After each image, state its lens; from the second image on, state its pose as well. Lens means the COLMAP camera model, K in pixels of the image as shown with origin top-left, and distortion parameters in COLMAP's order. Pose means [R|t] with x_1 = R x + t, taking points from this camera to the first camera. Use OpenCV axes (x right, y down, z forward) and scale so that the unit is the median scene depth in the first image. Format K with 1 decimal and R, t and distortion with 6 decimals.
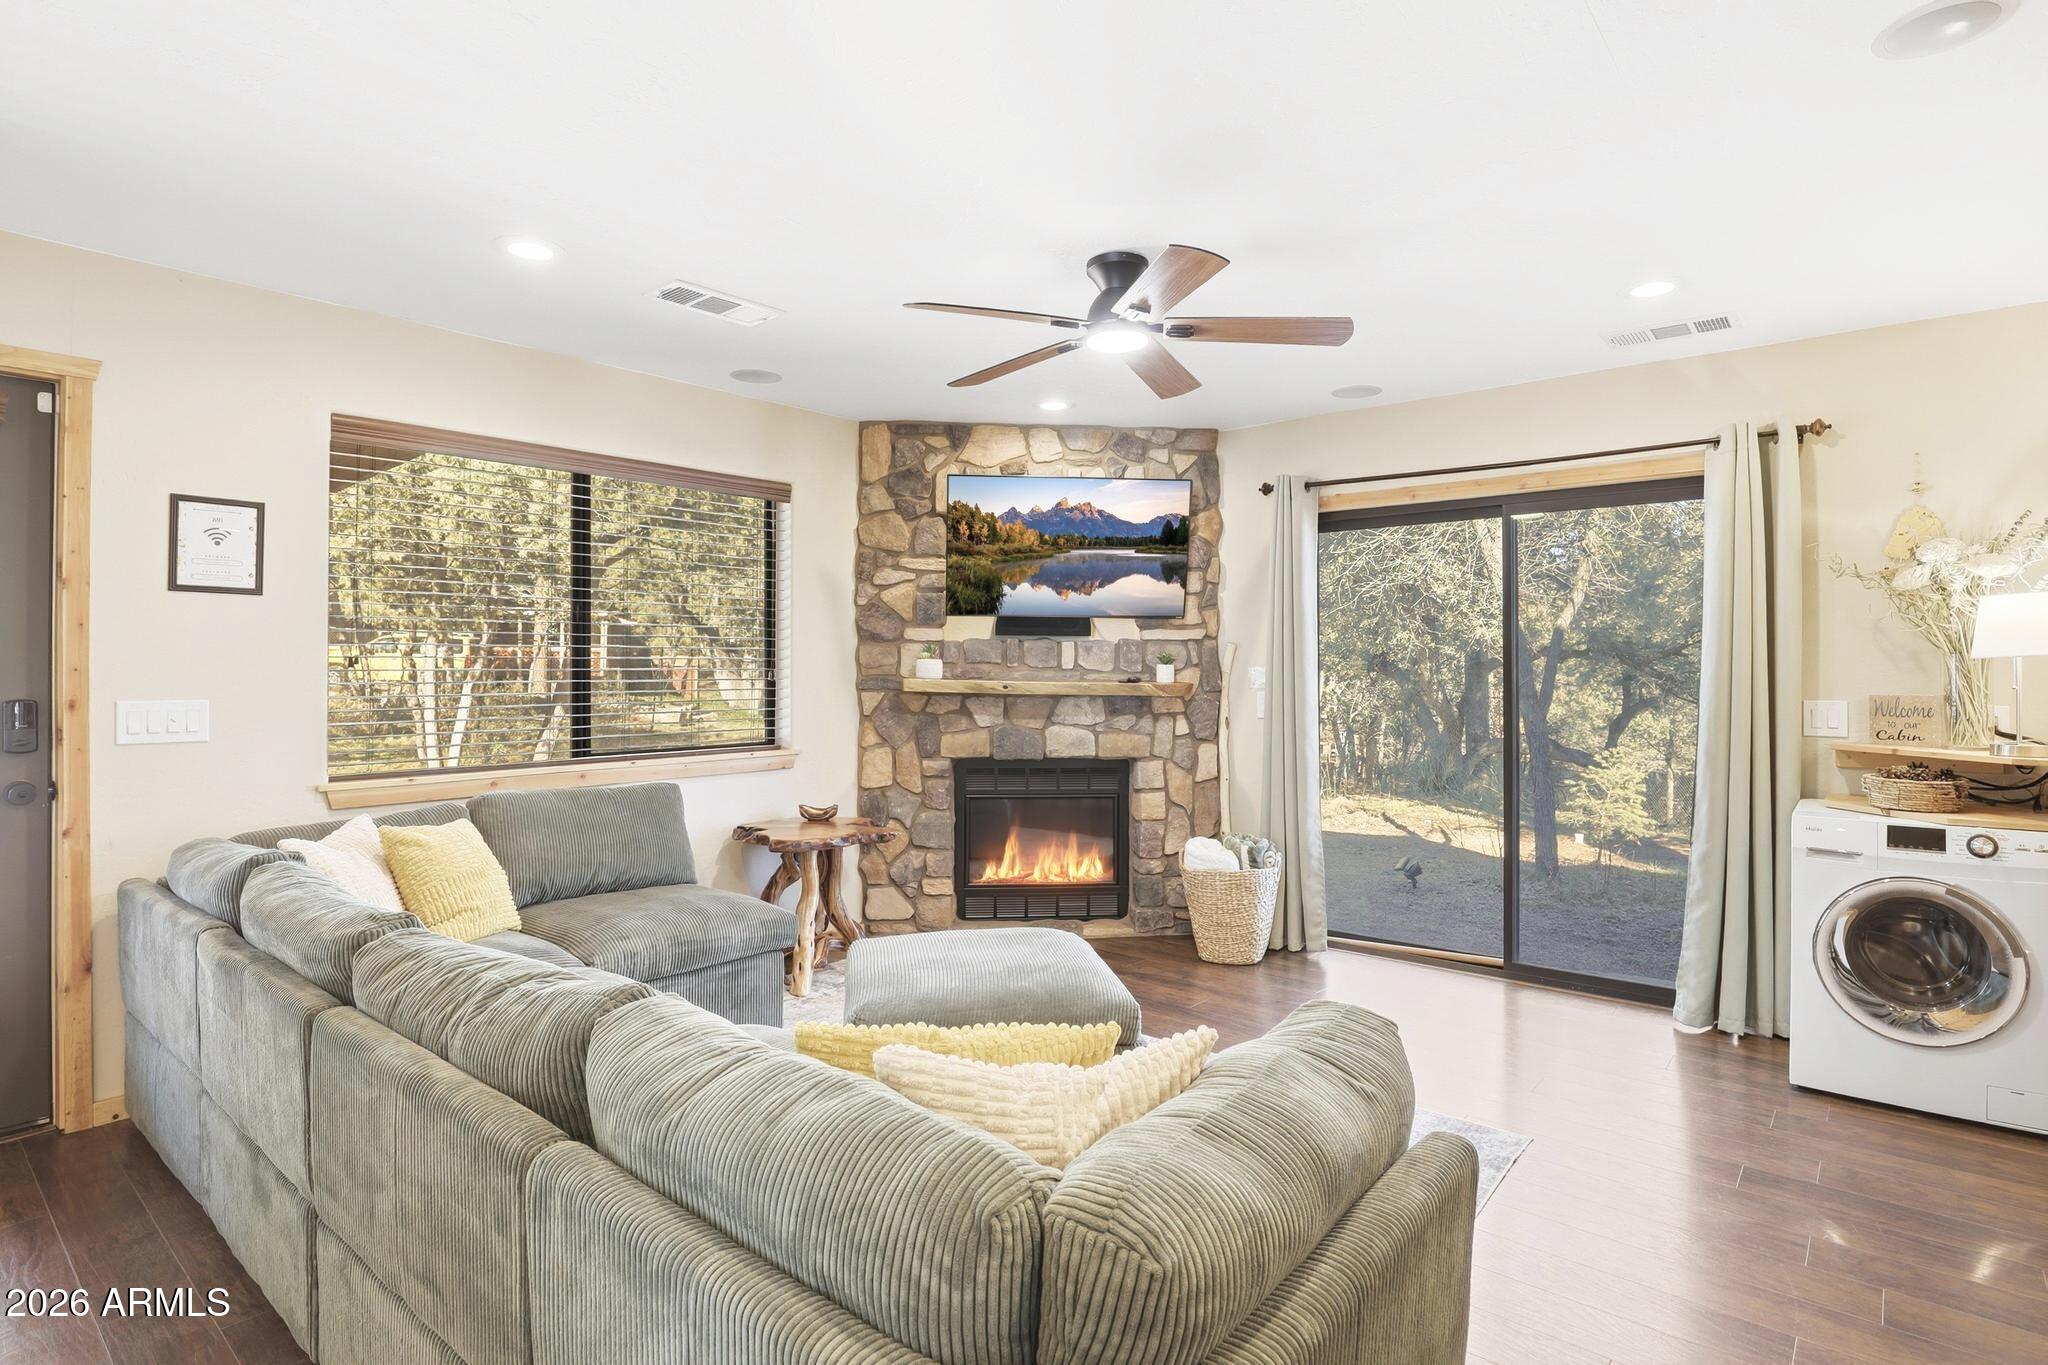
lens RADIAL K [[1050.9, 0, 1015.1], [0, 1050.9, 661.3], [0, 0, 1]] dist [-0.027271, 0.006026]
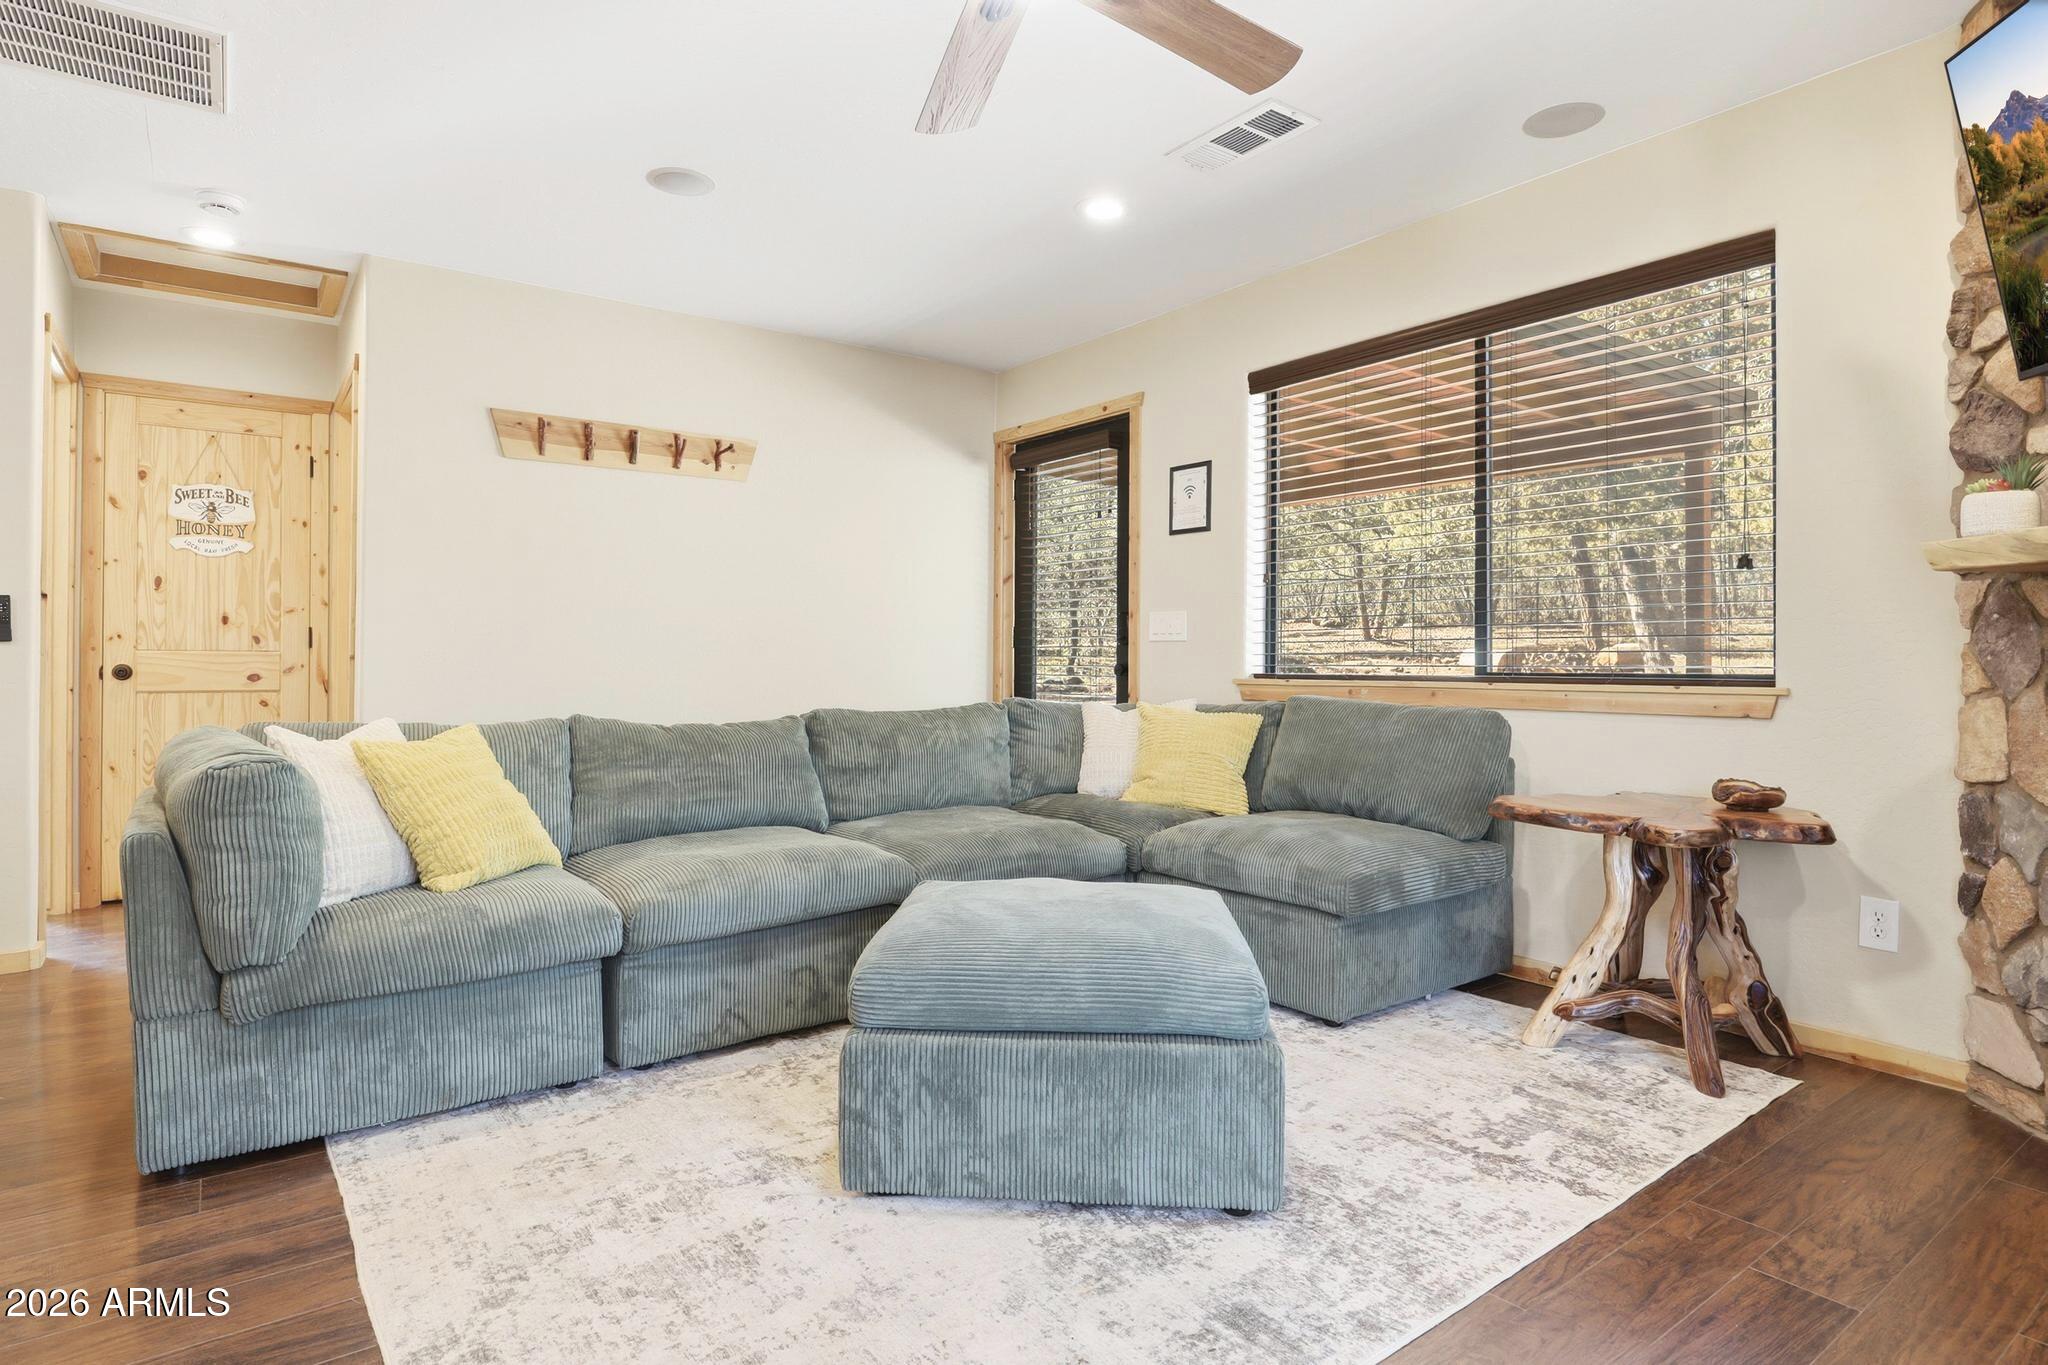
lens RADIAL K [[1092.5, 0, 1003.0], [0, 1092.5, 662.0], [0, 0, 1]] dist [-0.013474, 0.000238]
pose [[-0.227199, 0.005836, -0.973831, 0.603090], [0.007917, 0.999960, 0.004146, 0.083930], [0.973816, -0.006768, -0.227236, 0.943273]]
